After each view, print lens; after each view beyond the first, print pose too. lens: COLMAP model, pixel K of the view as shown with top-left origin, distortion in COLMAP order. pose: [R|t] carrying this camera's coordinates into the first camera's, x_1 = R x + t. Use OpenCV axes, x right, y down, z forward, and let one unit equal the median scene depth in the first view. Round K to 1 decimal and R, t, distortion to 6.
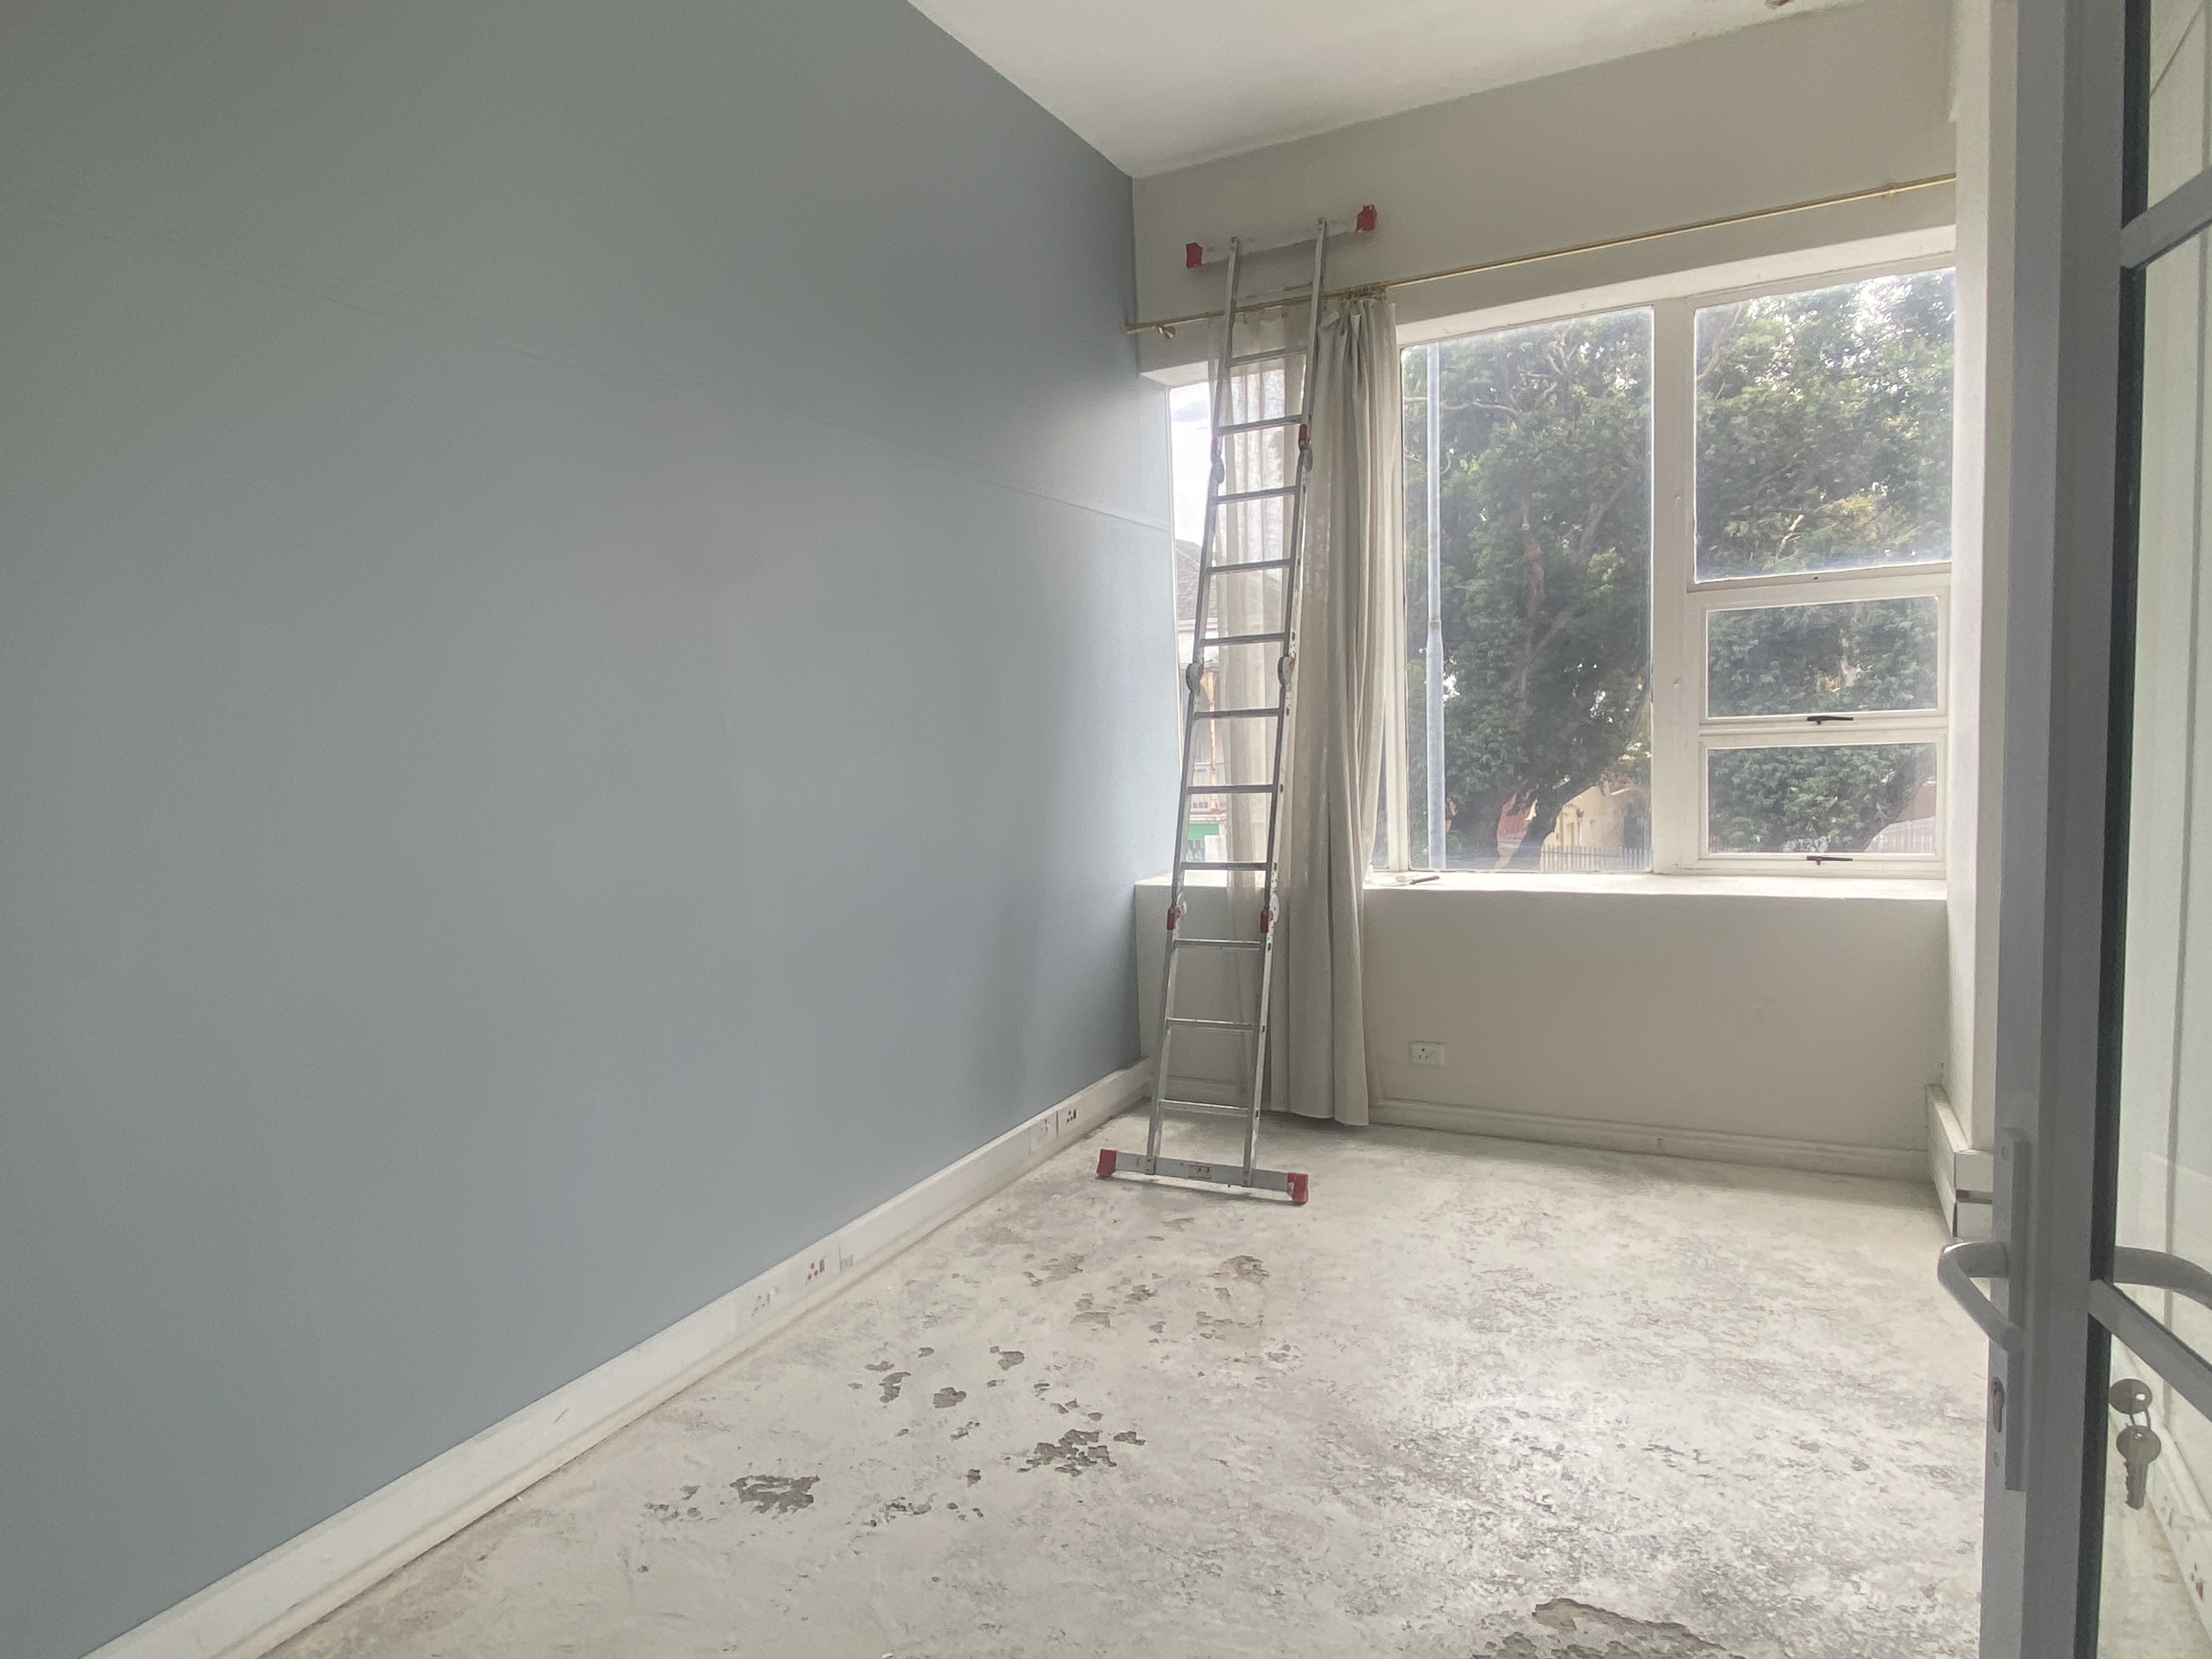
lens RADIAL K [[1295.2, 0, 1112.6], [0, 1295.2, 837.2], [0, 0, 1]] dist [0.061136, -0.059156]
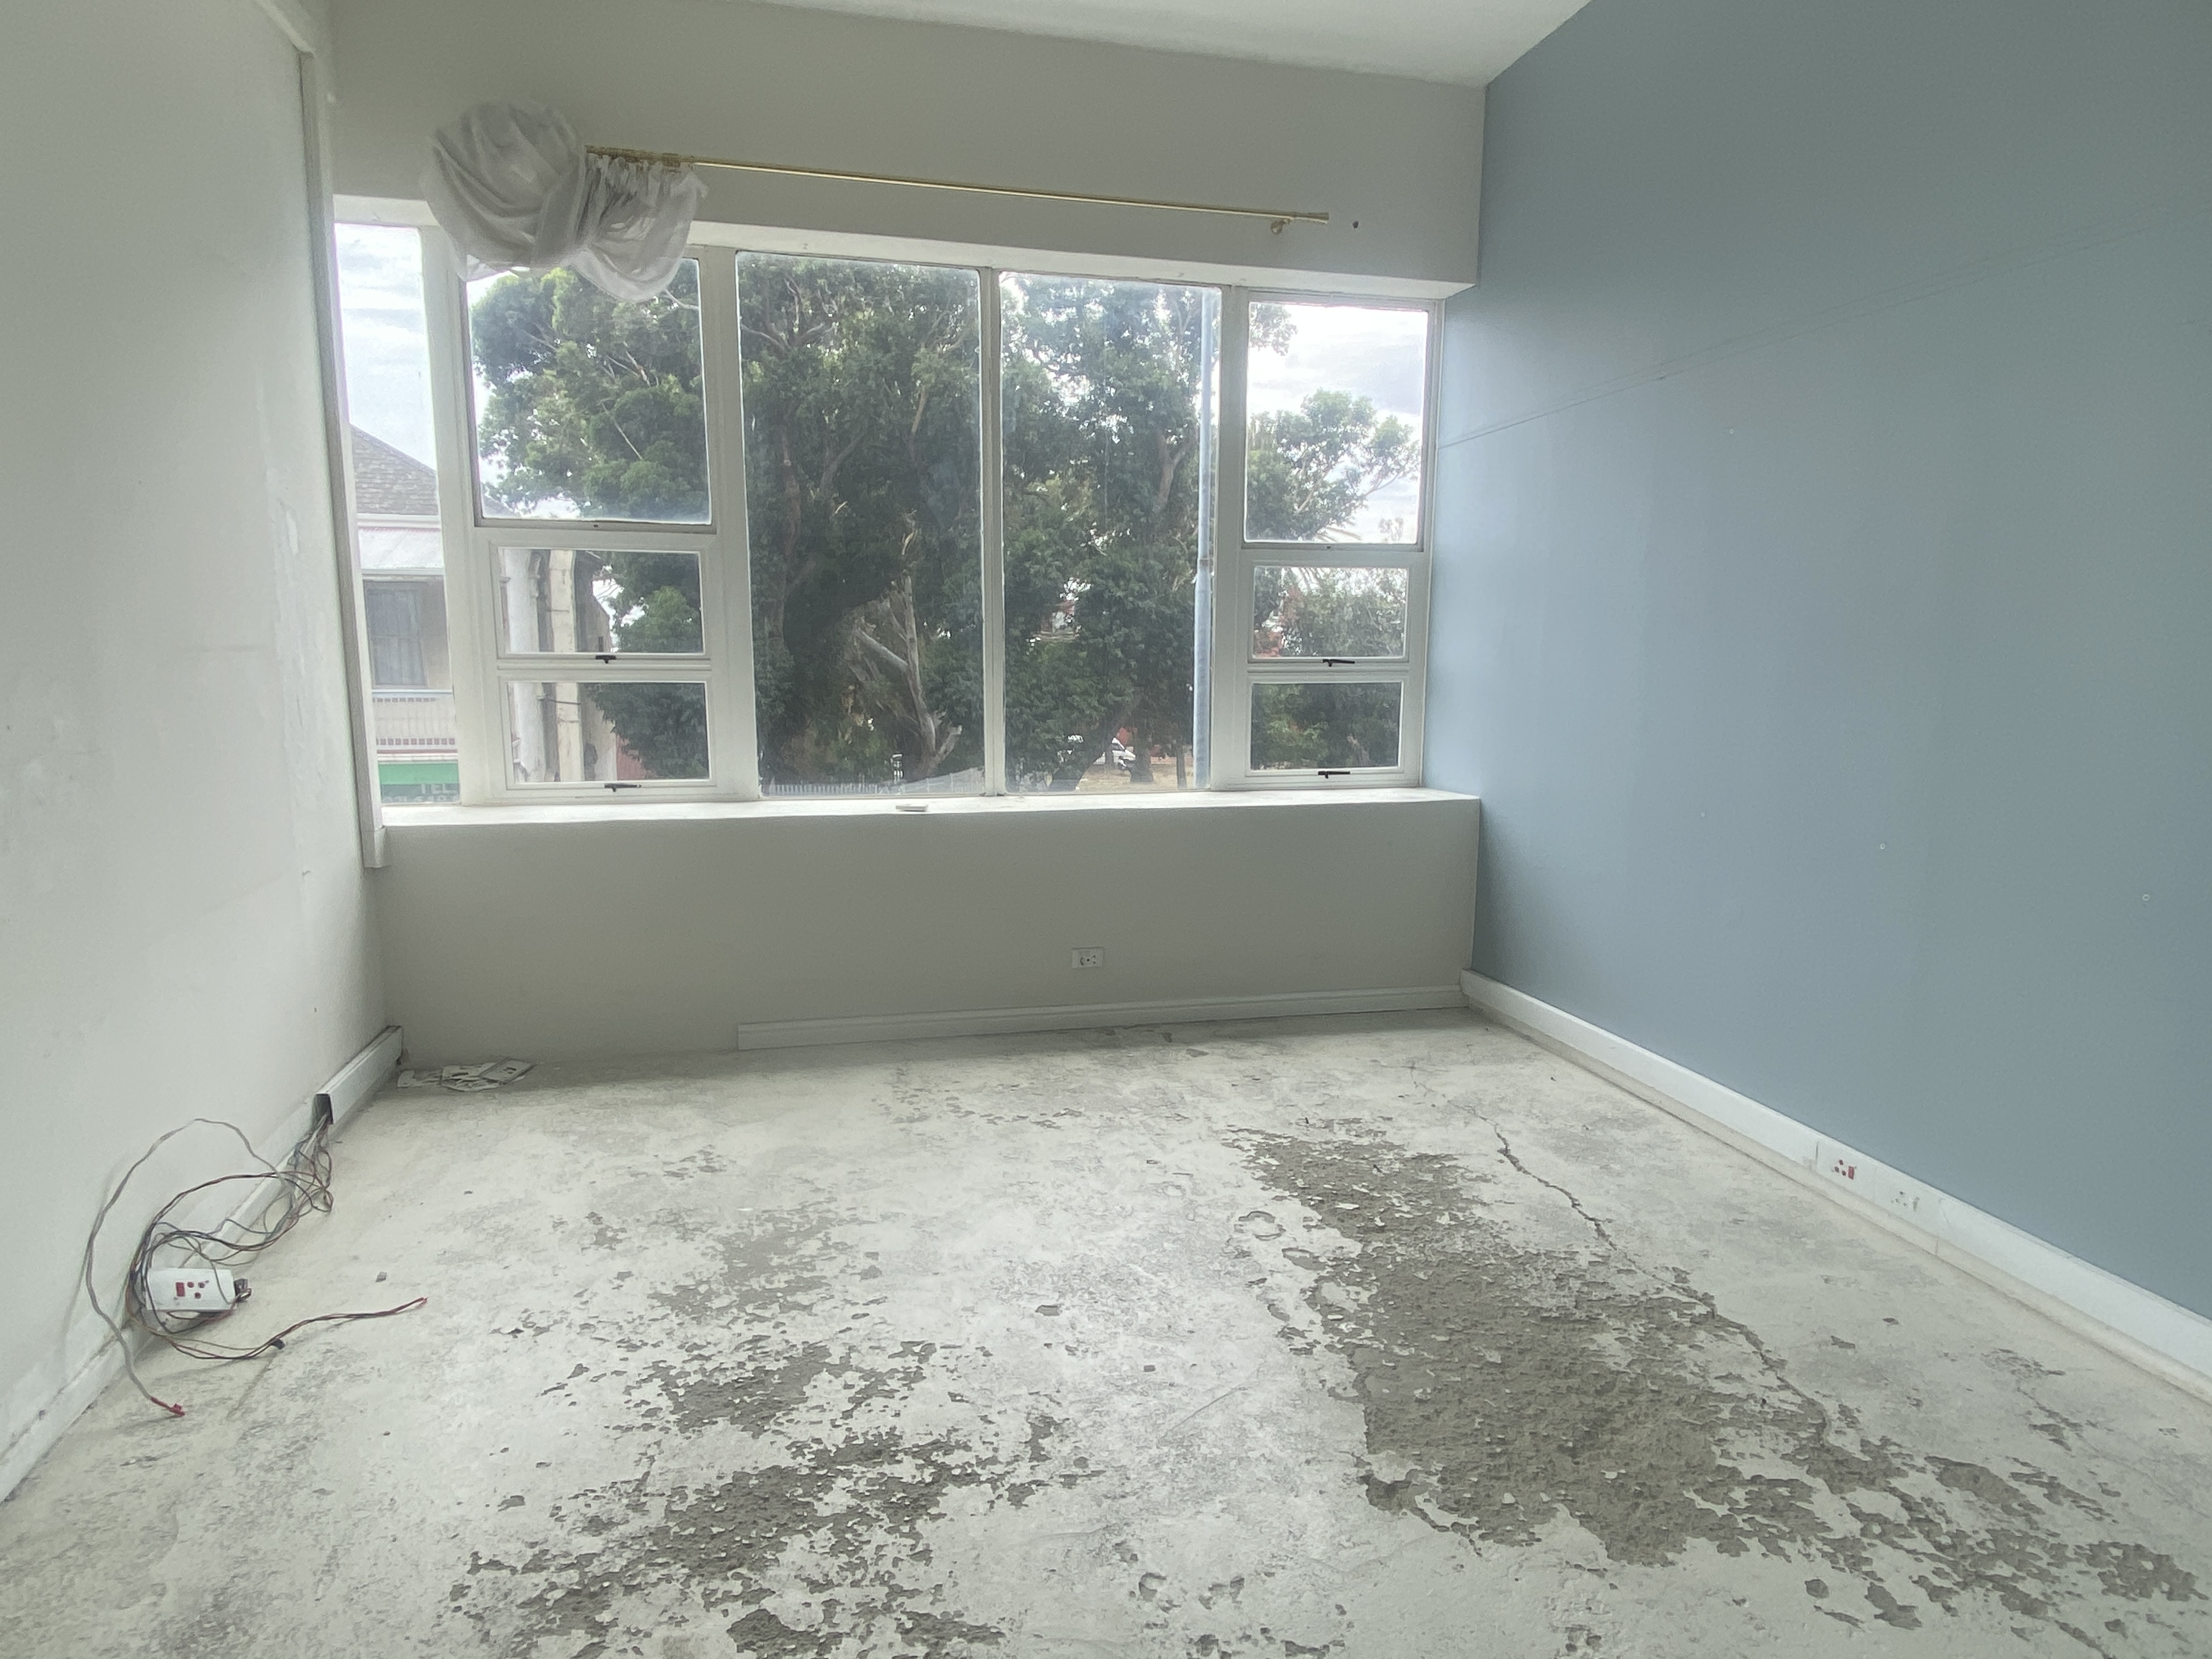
lens RADIAL K [[1295.2, 0, 1112.6], [0, 1295.2, 837.2], [0, 0, 1]] dist [0.061136, -0.059156]
pose [[0.752605, -0.041531, 0.657161, -0.429219], [0.014592, 0.998816, 0.046413, 0.016744], [-0.658310, -0.025341, 0.752320, 0.187190]]
